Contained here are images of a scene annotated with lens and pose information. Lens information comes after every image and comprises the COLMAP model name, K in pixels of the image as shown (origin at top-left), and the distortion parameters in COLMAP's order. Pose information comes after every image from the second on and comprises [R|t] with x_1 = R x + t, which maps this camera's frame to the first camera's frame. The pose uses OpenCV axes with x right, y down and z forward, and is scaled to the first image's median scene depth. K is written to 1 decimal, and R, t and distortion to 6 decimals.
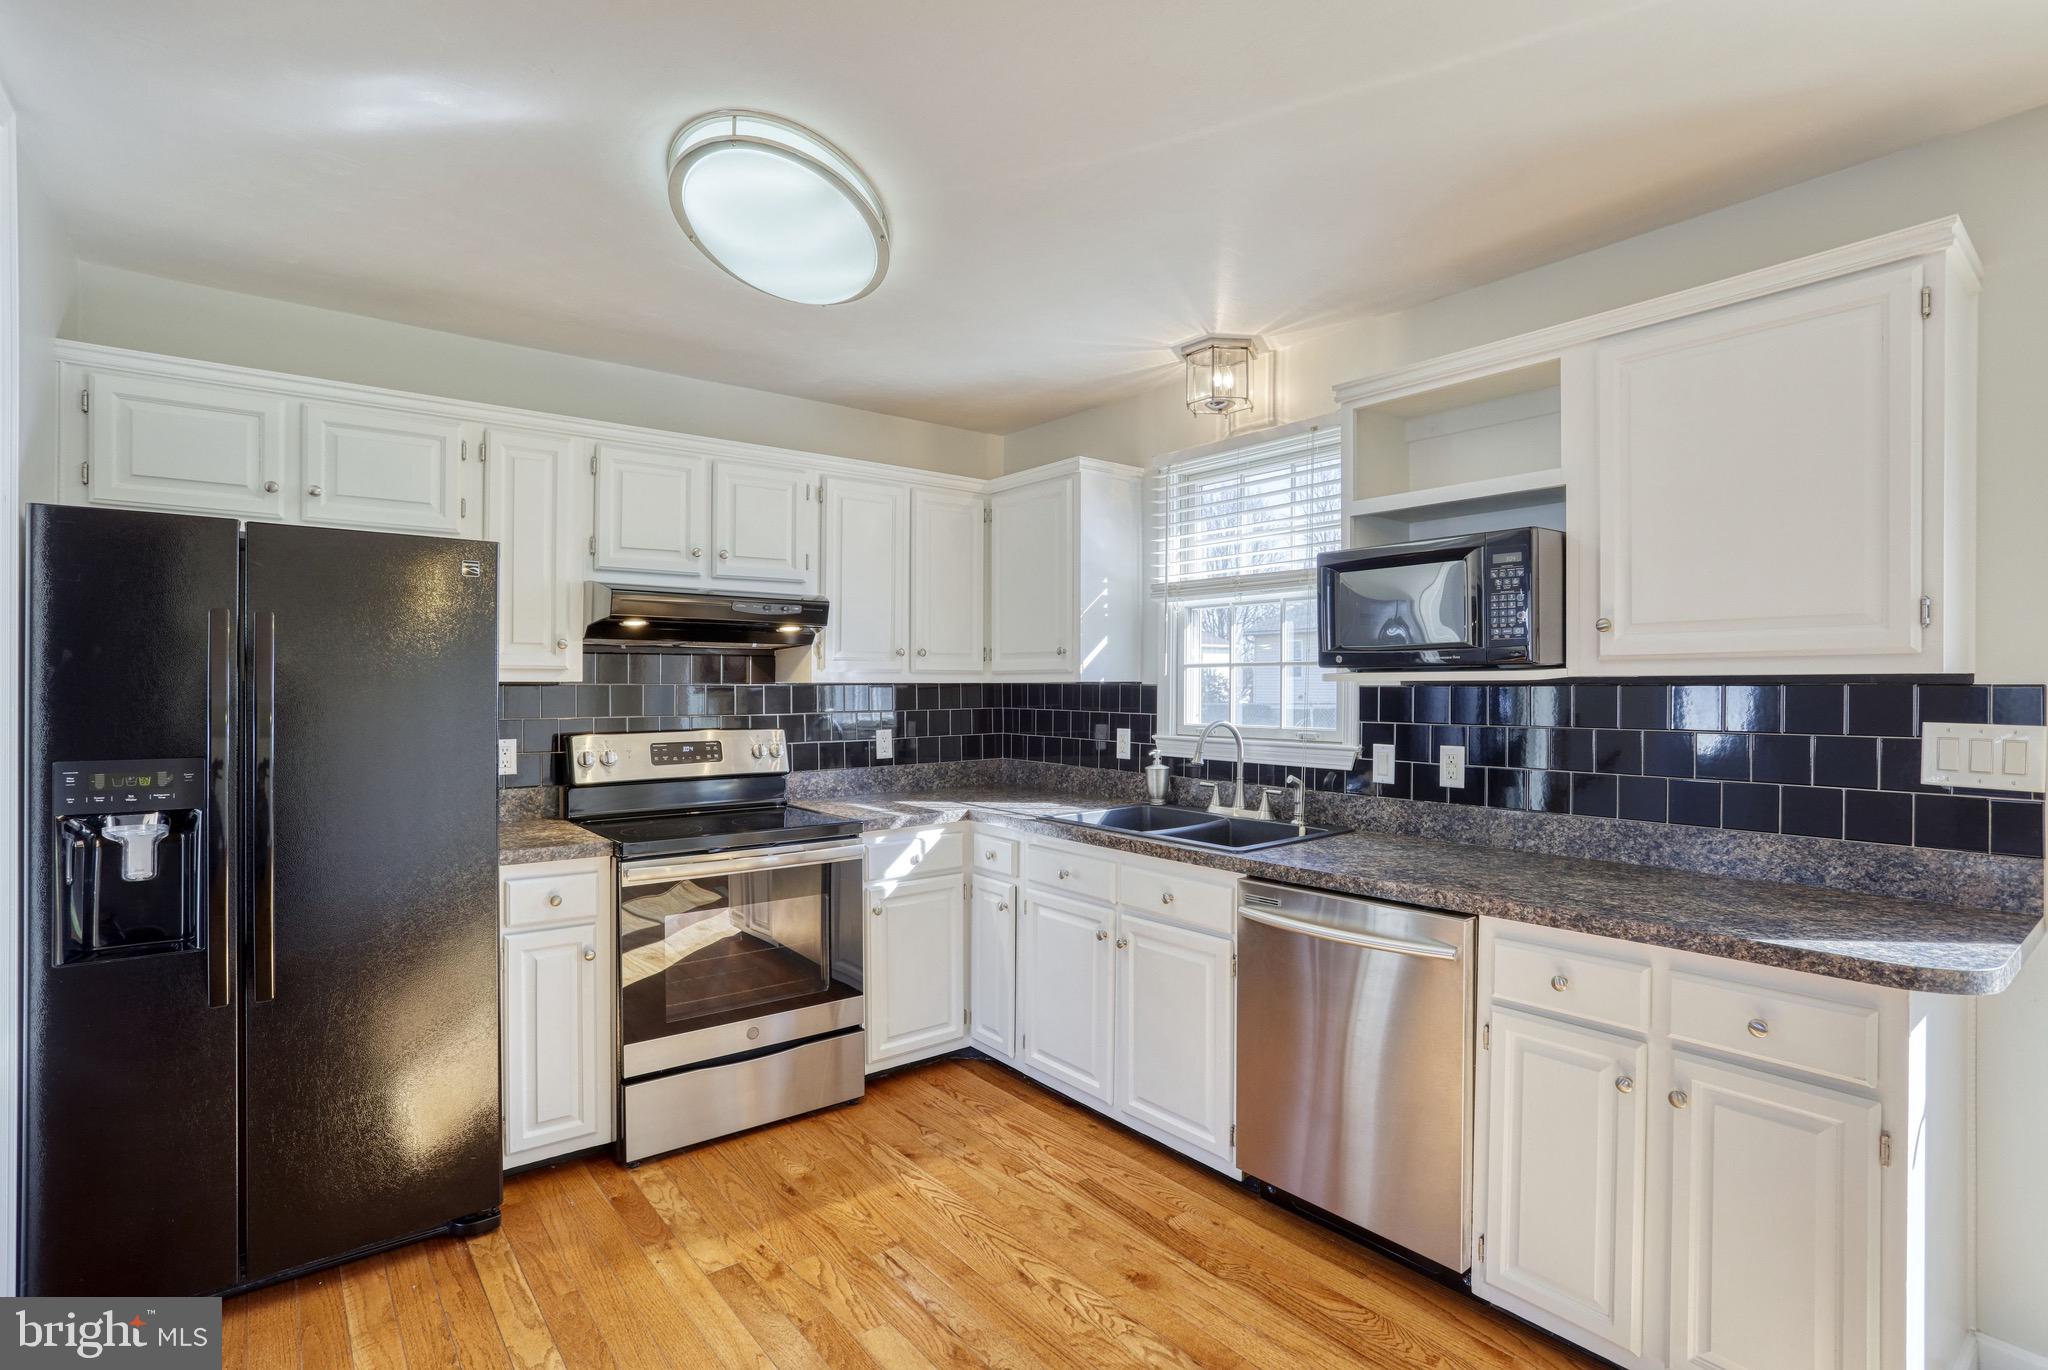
lens RADIAL K [[1015.5, 0, 1013.4], [0, 1015.5, 684.2], [0, 0, 1]] dist [-0.013635, 0.002073]
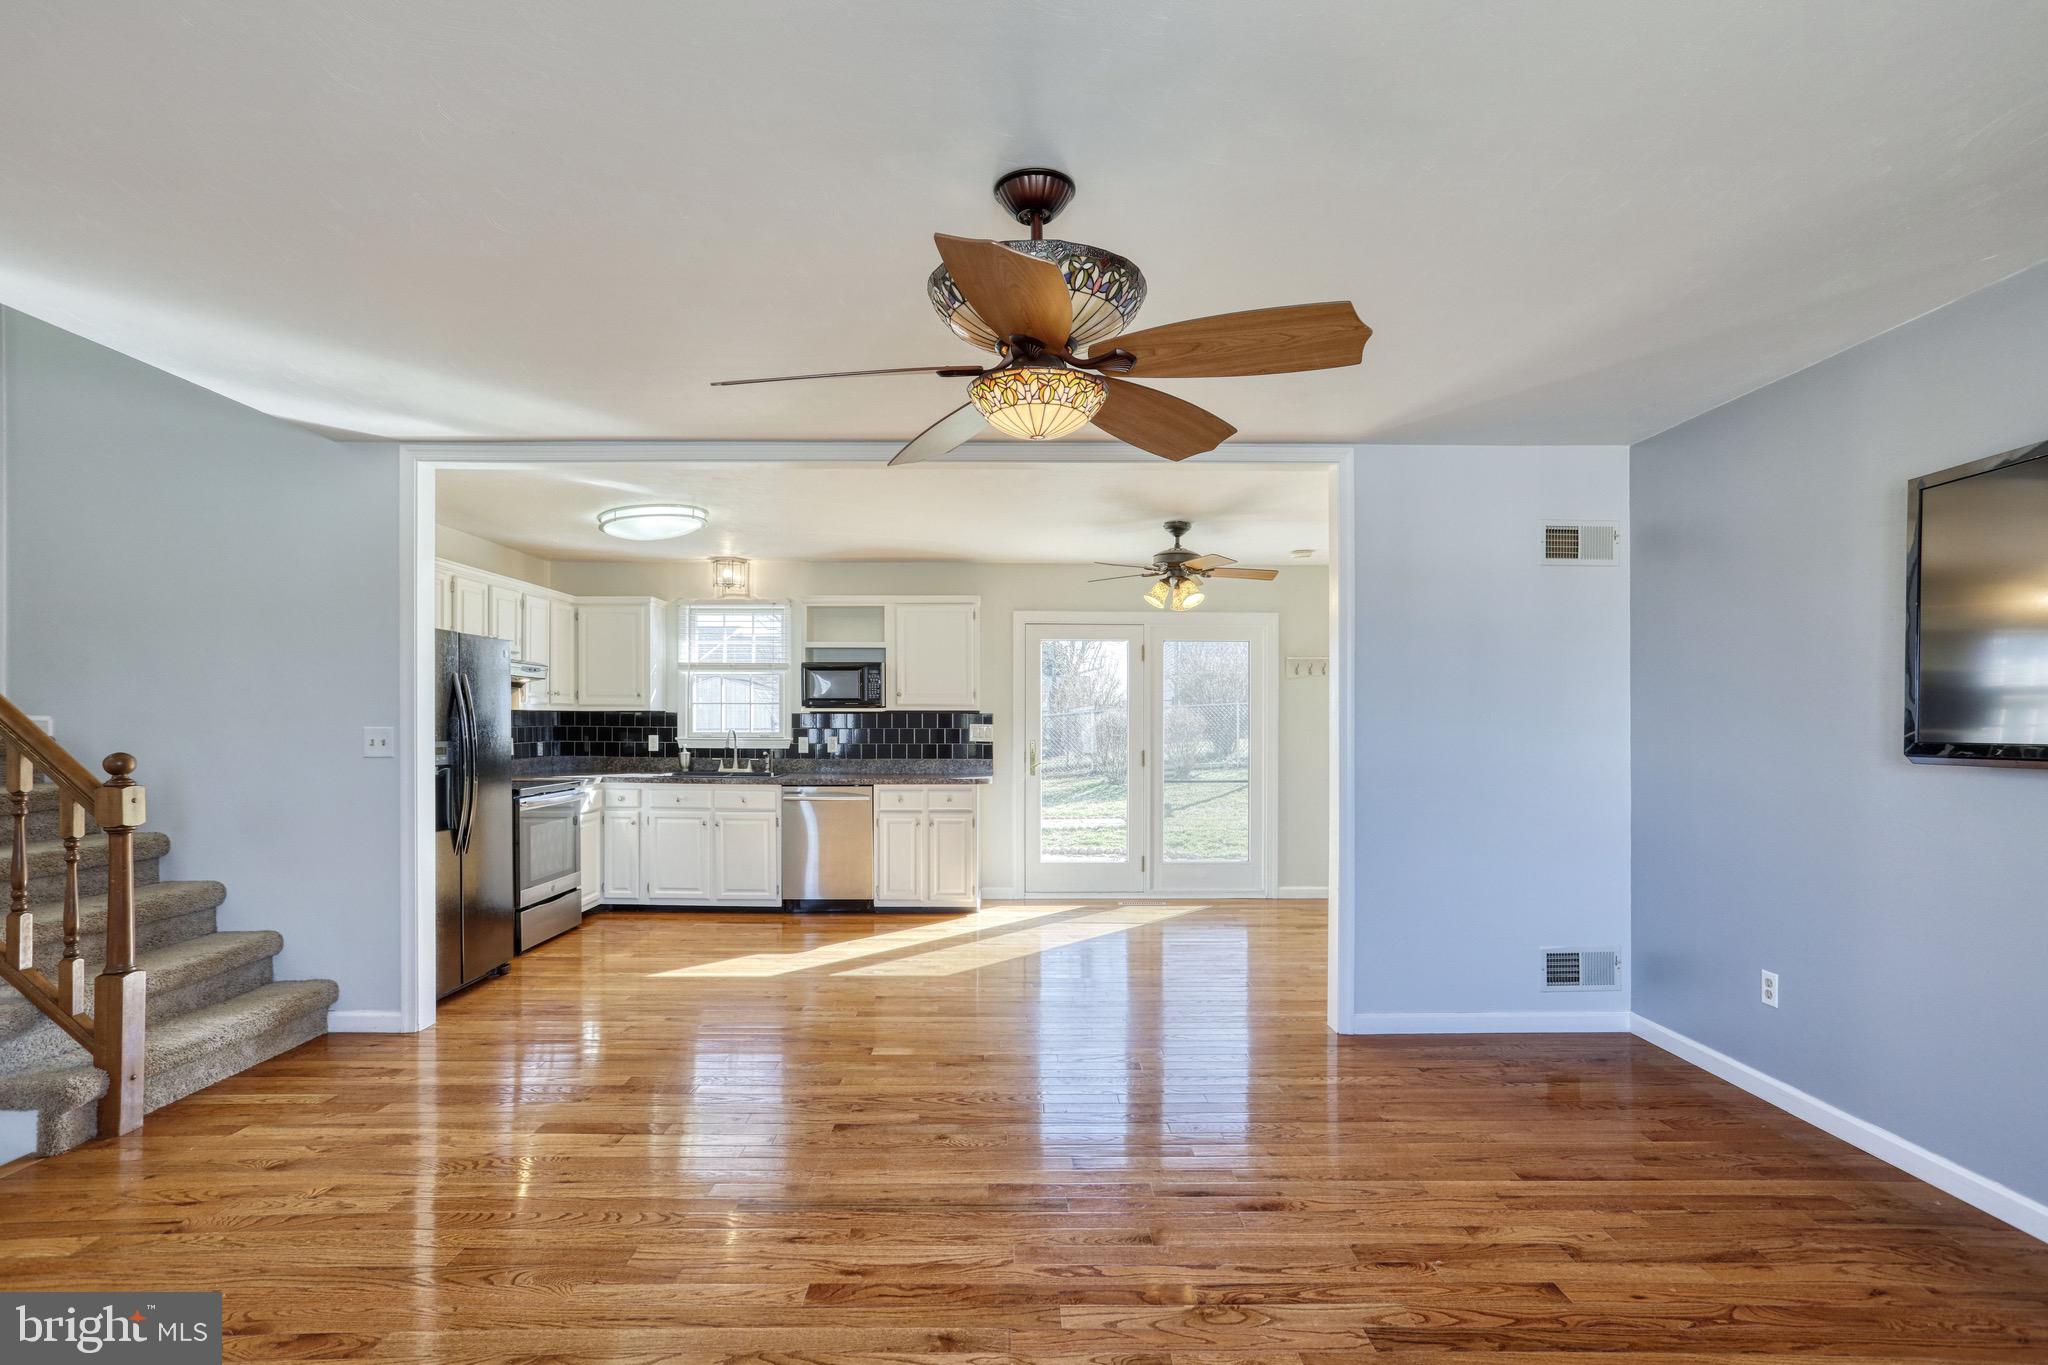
lens RADIAL K [[995.7, 0, 1007.3], [0, 995.7, 728.7], [0, 0, 1]] dist [-0.005620, 0.000682]
pose [[0.616184, -0.003206, 0.787596, -1.088019], [-0.003020, 0.999975, 0.006434, 0.019082], [-0.787597, -0.006343, 0.616159, -0.779041]]
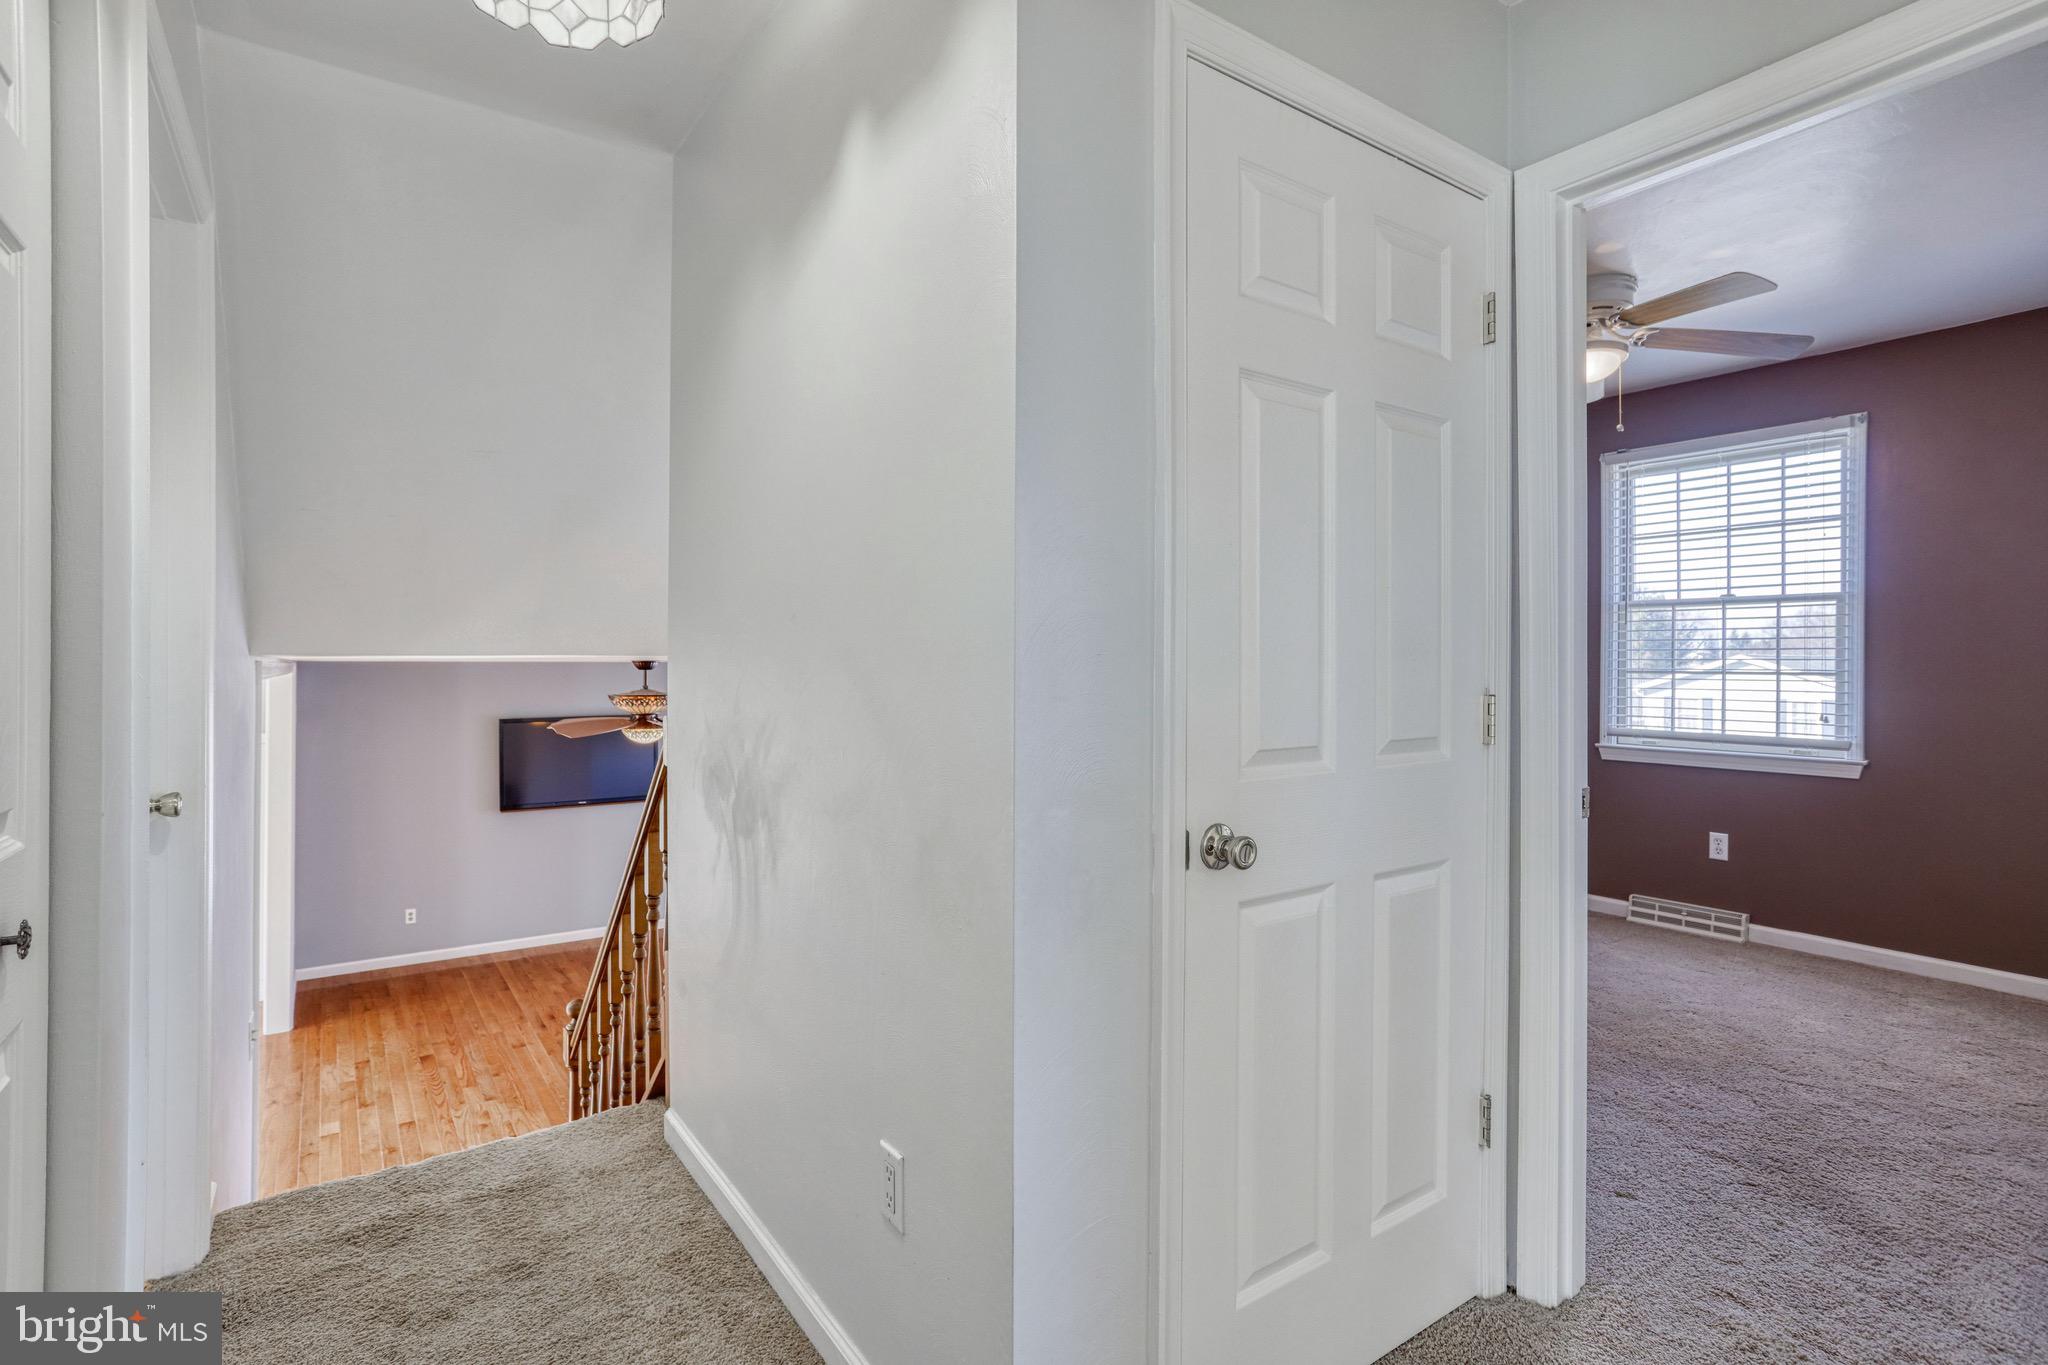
lens RADIAL K [[1003.0, 0, 979.1], [0, 1003.0, 679.8], [0, 0, 1]] dist [0.002795, 0.001277]
pose [[-0.996494, -0.001180, 0.083653, -1.382981], [-0.000184, 0.999929, 0.011911, -0.305631], [-0.083661, 0.011853, -0.996424, 1.470523]]
